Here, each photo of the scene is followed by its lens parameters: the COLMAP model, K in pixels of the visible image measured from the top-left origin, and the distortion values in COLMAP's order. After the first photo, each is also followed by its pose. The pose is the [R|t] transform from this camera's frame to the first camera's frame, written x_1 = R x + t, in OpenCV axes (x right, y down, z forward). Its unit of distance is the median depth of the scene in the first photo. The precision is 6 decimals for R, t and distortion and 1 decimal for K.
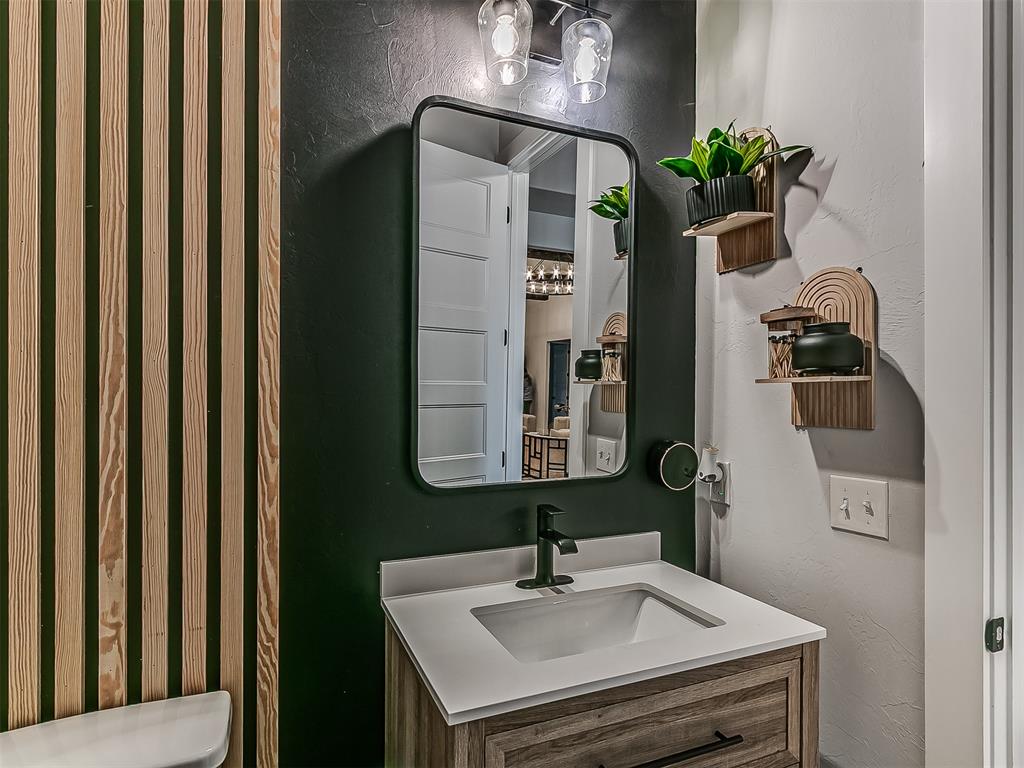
lens RADIAL K [[535.2, 0, 510.2], [0, 535.2, 391.5], [0, 0, 1]] dist [0.006423, -0.000004]
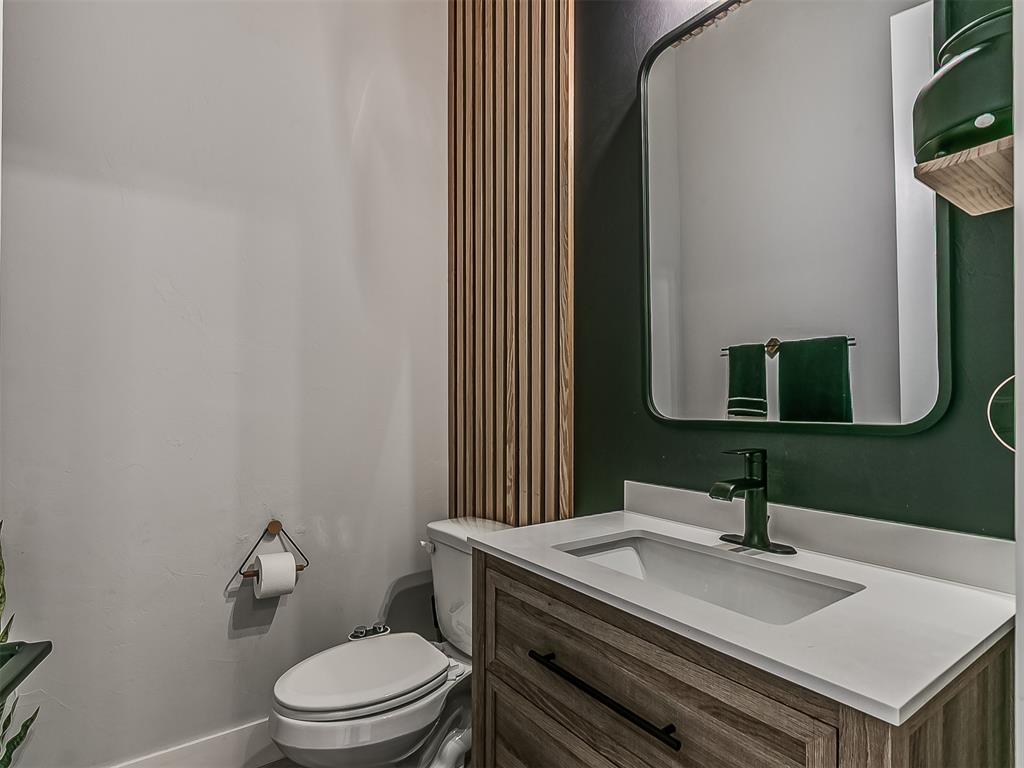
lens RADIAL K [[535.2, 0, 510.3], [0, 535.2, 391.5], [0, 0, 1]] dist [0.006423, -0.000004]
pose [[0.226431, -0.026243, -0.973674, 1.065966], [0.009982, 0.999647, -0.024622, 0.190614], [0.973976, -0.004144, 0.226613, 0.617328]]
